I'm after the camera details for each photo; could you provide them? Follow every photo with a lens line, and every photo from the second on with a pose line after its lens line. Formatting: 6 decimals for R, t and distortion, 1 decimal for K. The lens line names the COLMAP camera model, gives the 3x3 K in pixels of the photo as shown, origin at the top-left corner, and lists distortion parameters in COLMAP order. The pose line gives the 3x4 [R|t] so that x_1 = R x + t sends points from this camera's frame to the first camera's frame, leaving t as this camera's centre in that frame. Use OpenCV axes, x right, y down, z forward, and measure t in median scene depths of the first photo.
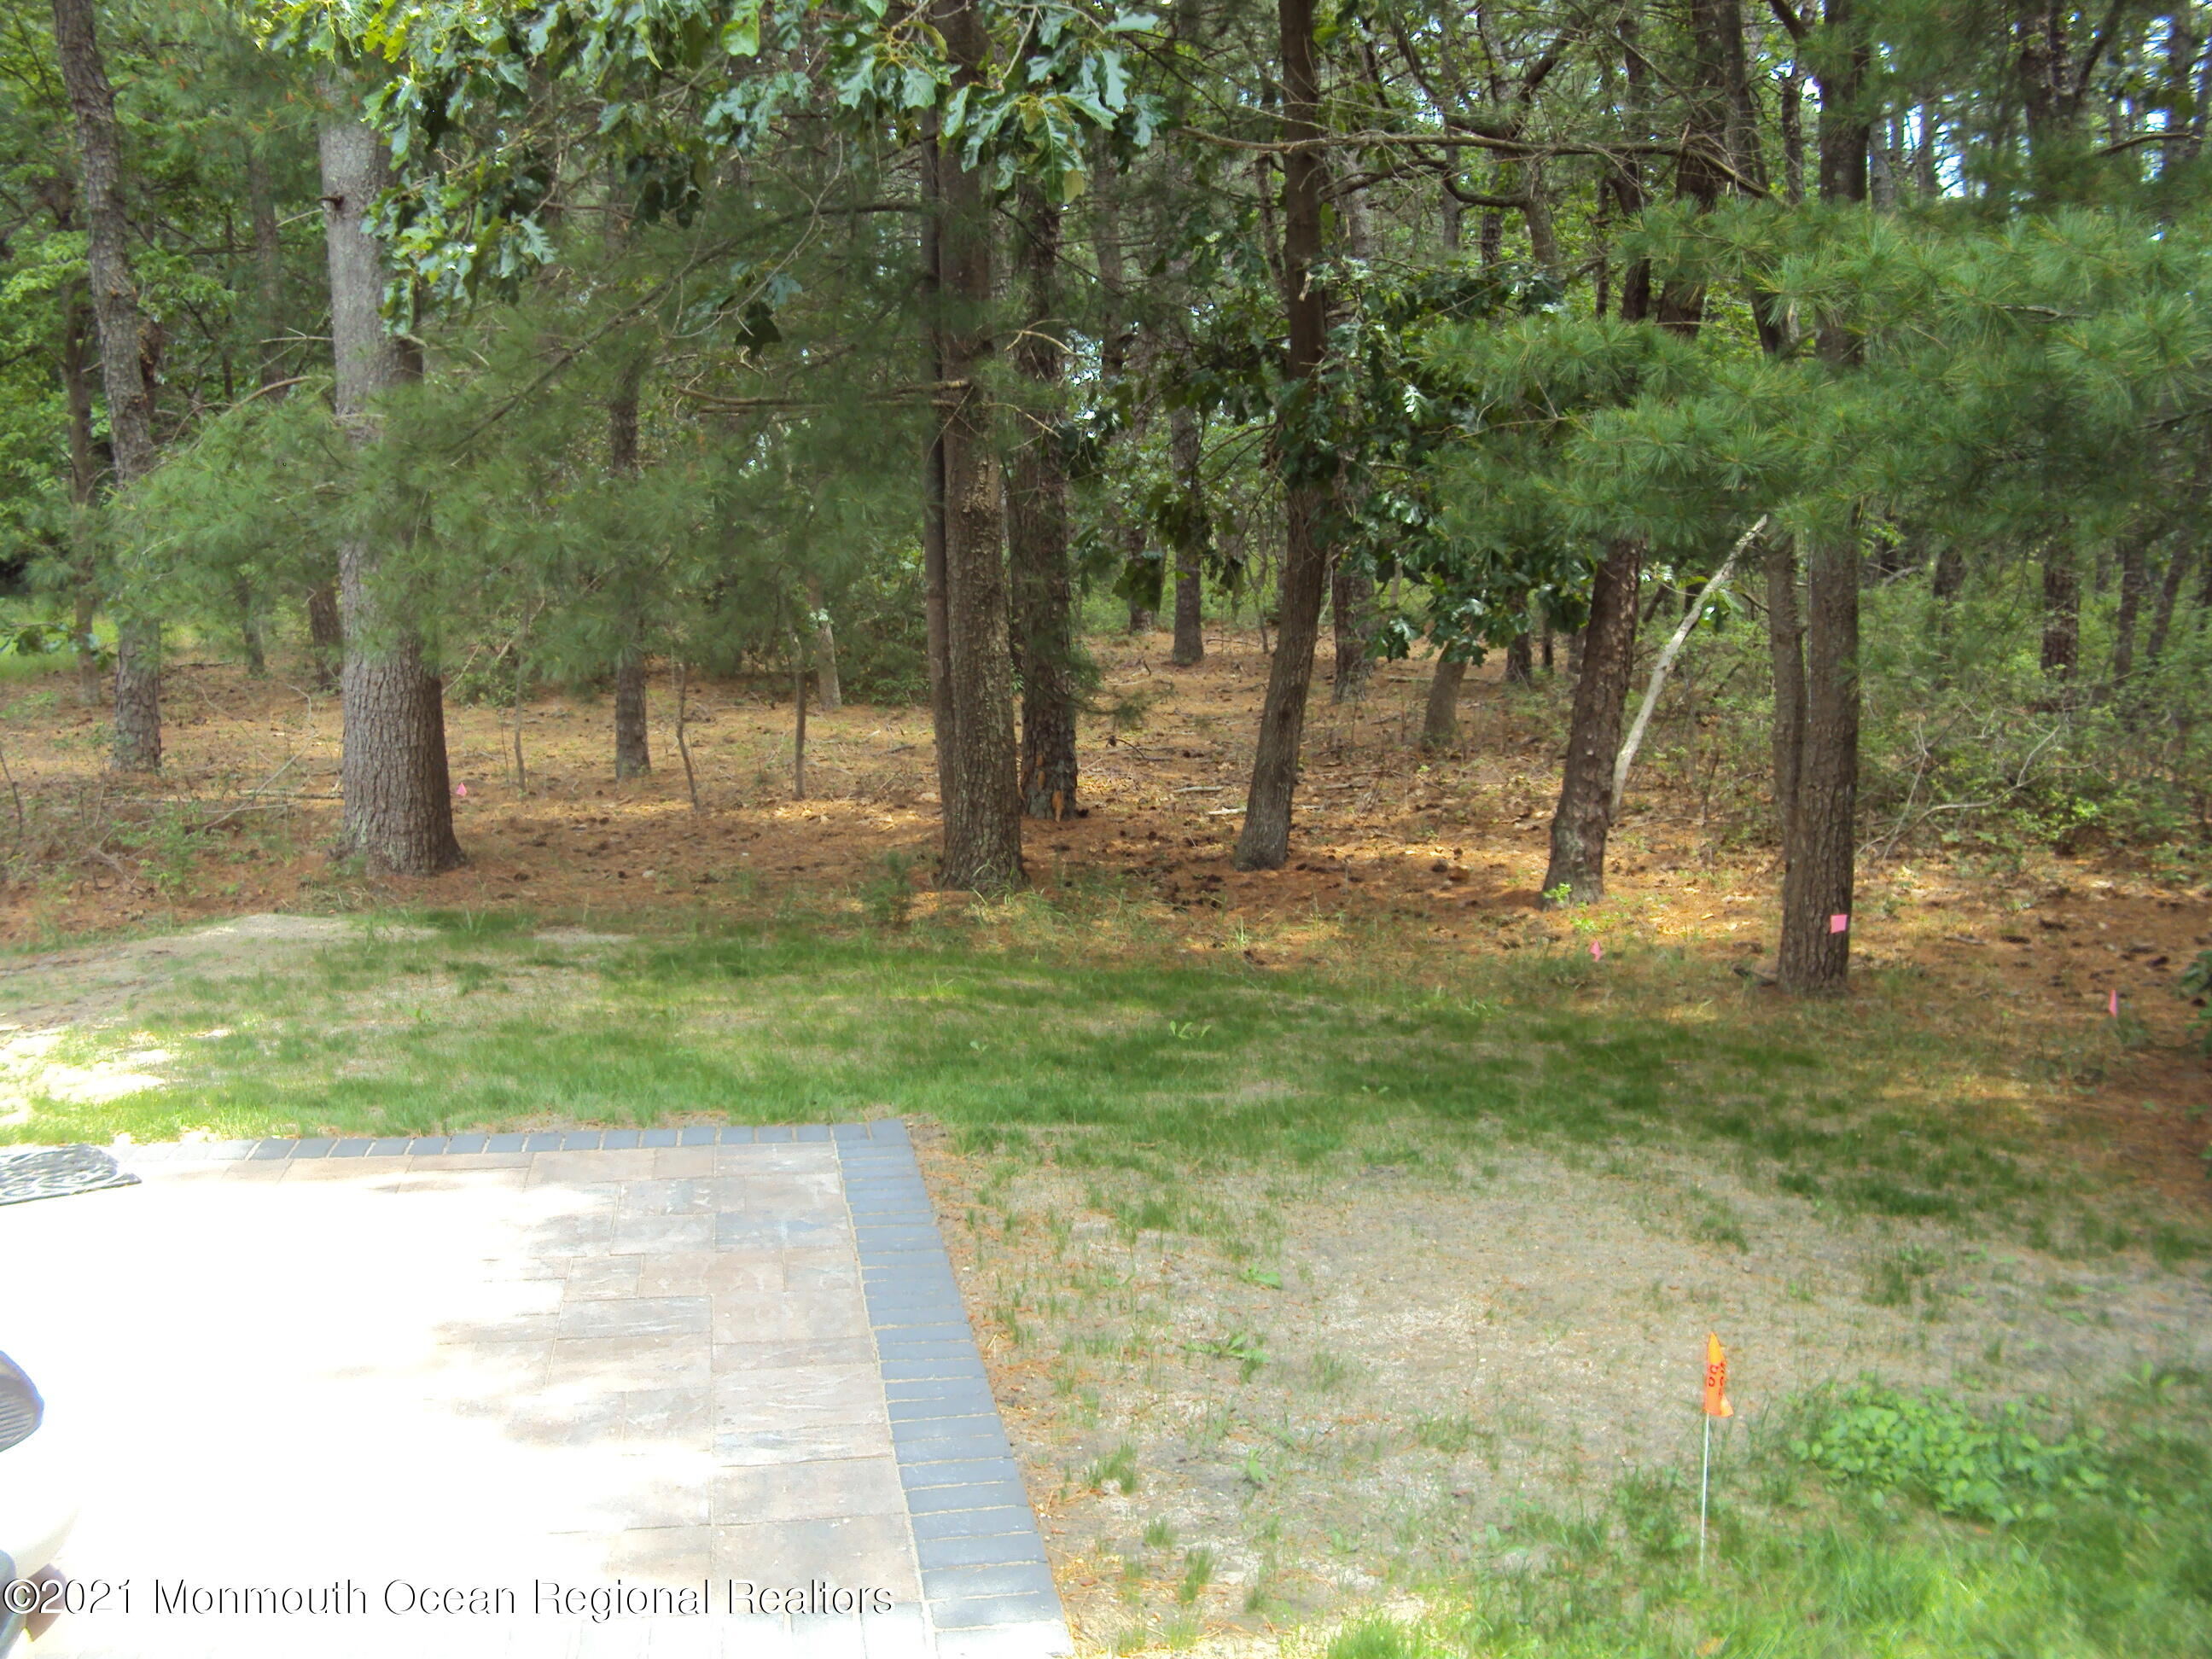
lens RADIAL K [[2445.0, 0, 1106.0], [0, 2445.0, 829.5], [0, 0, 1]] dist [-0.077145, 0.026942]
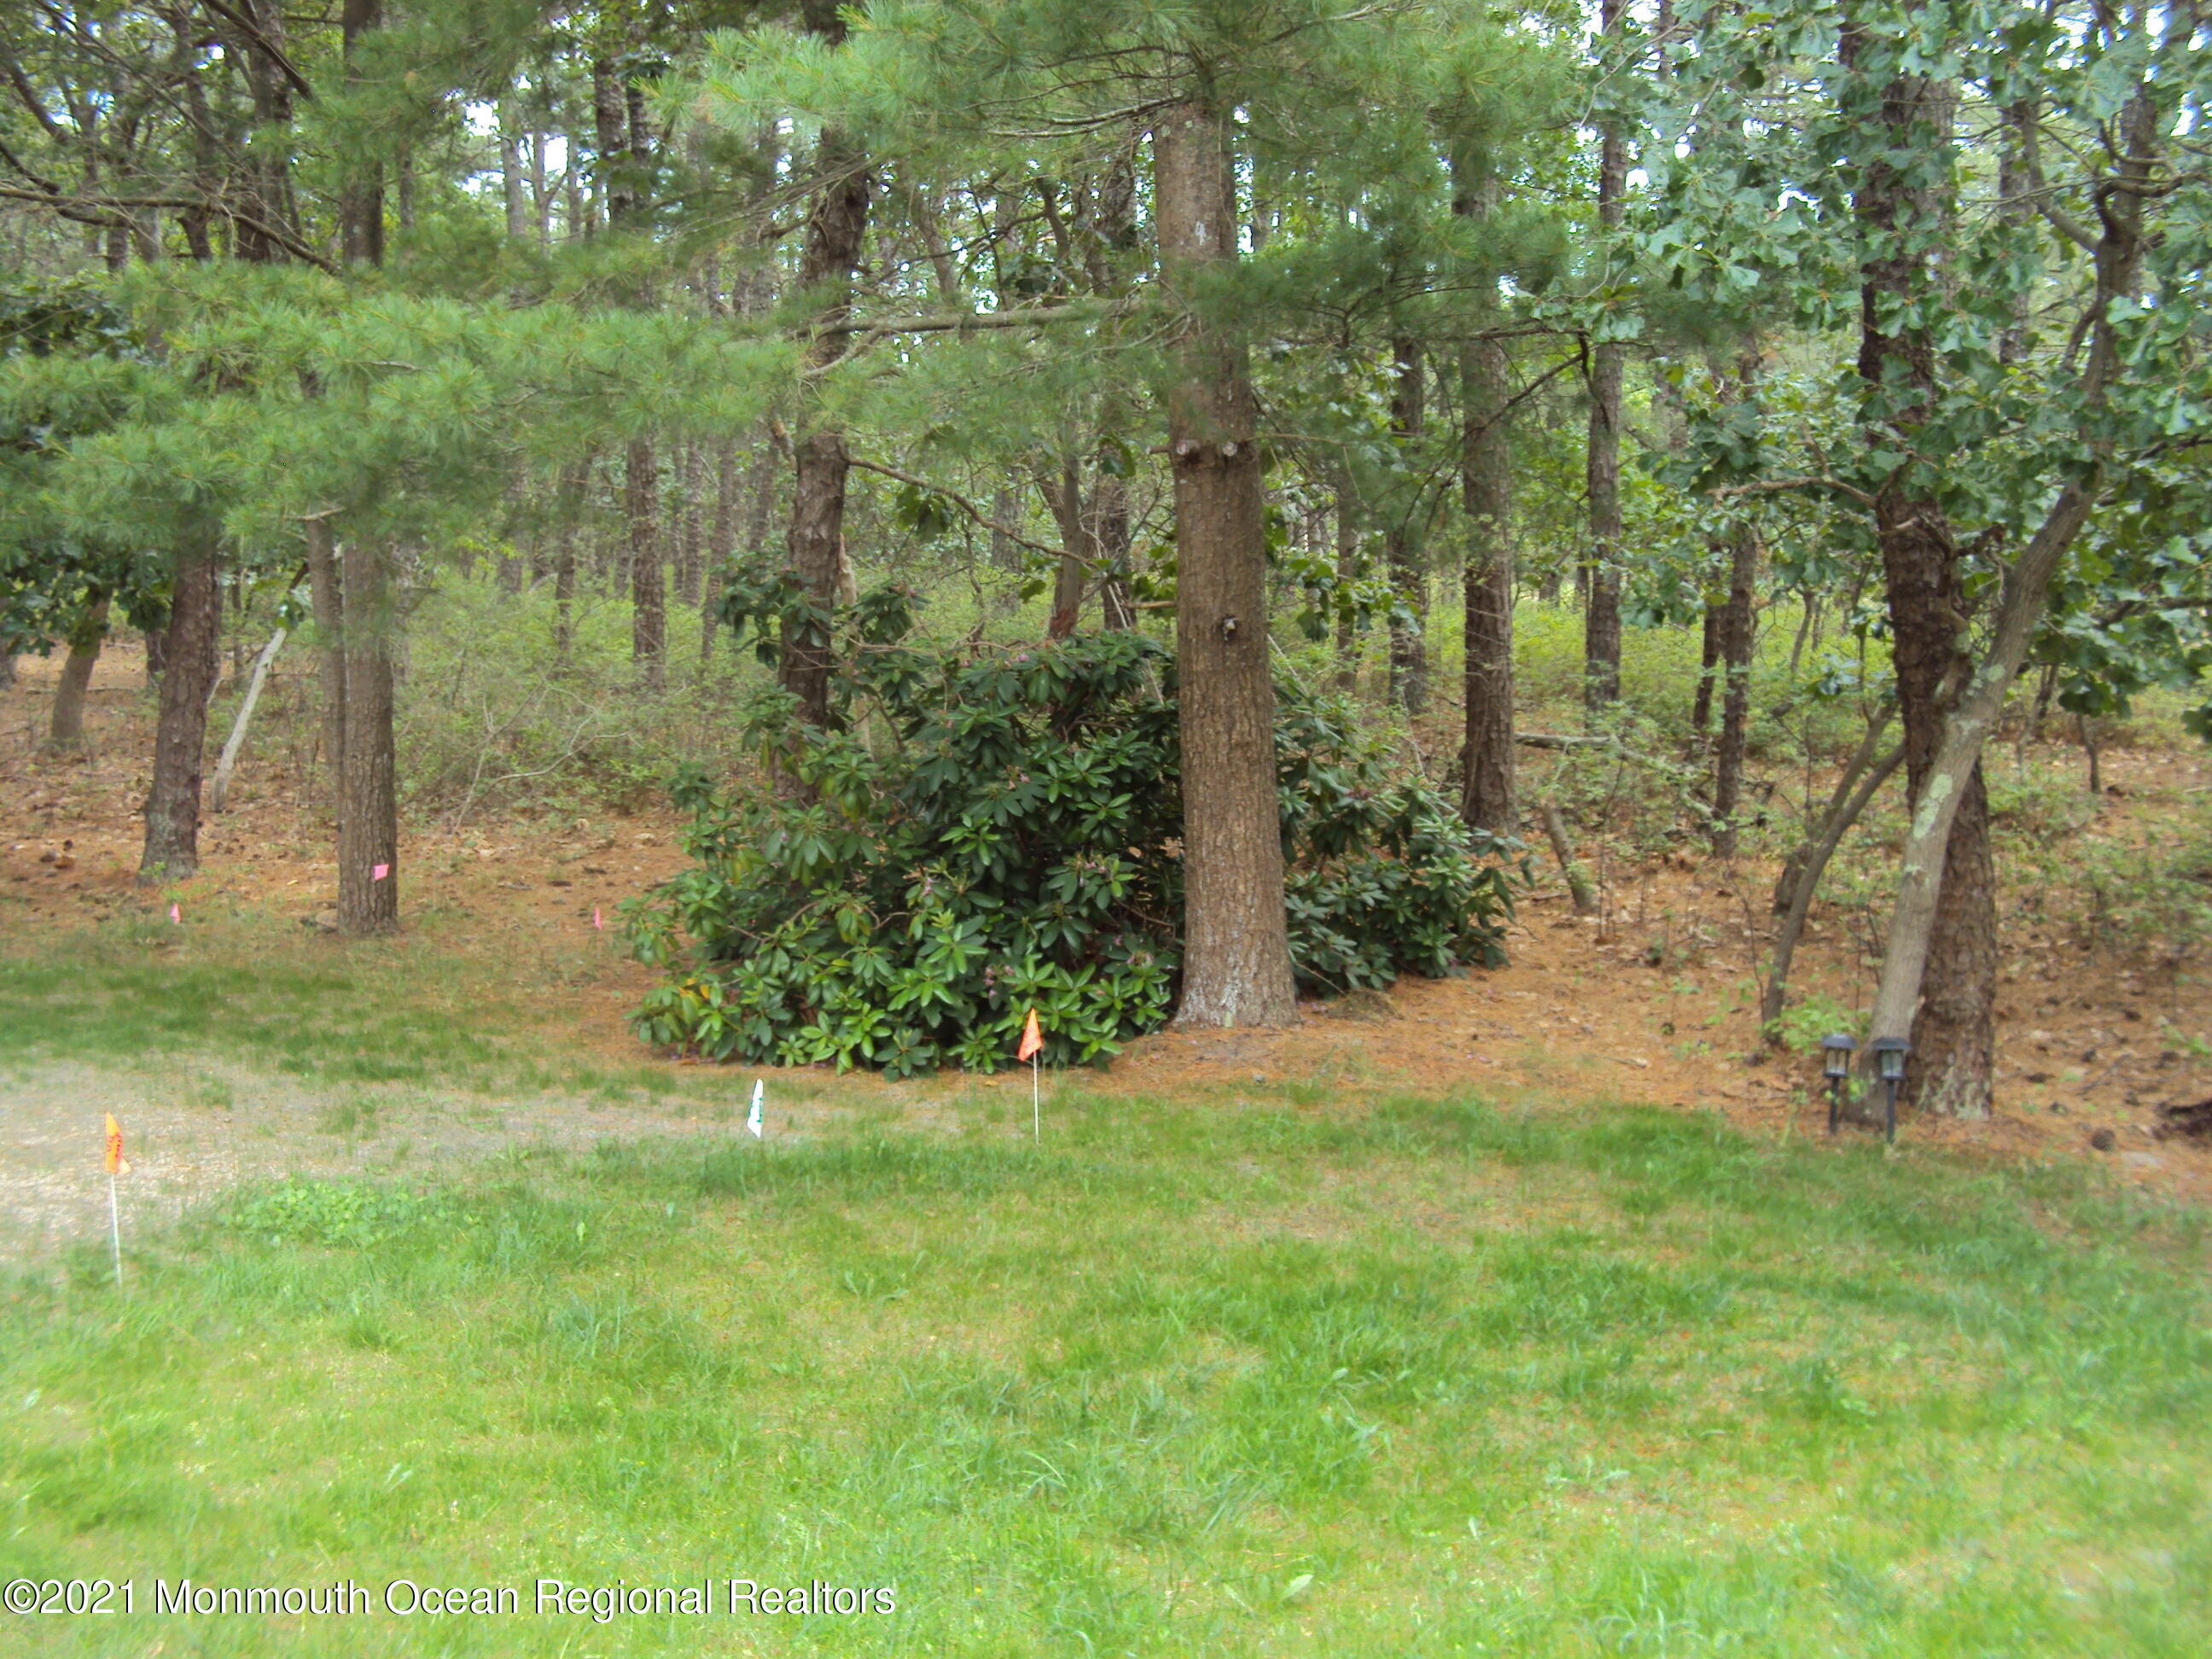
lens RADIAL K [[2445.0, 0, 1106.0], [0, 2445.0, 829.5], [0, 0, 1]] dist [-0.077145, 0.026942]
pose [[0.868163, -0.054306, 0.493300, 0.029097], [0.056320, 0.998354, 0.010788, 0.025233], [-0.493074, 0.018417, 0.869793, -0.187264]]
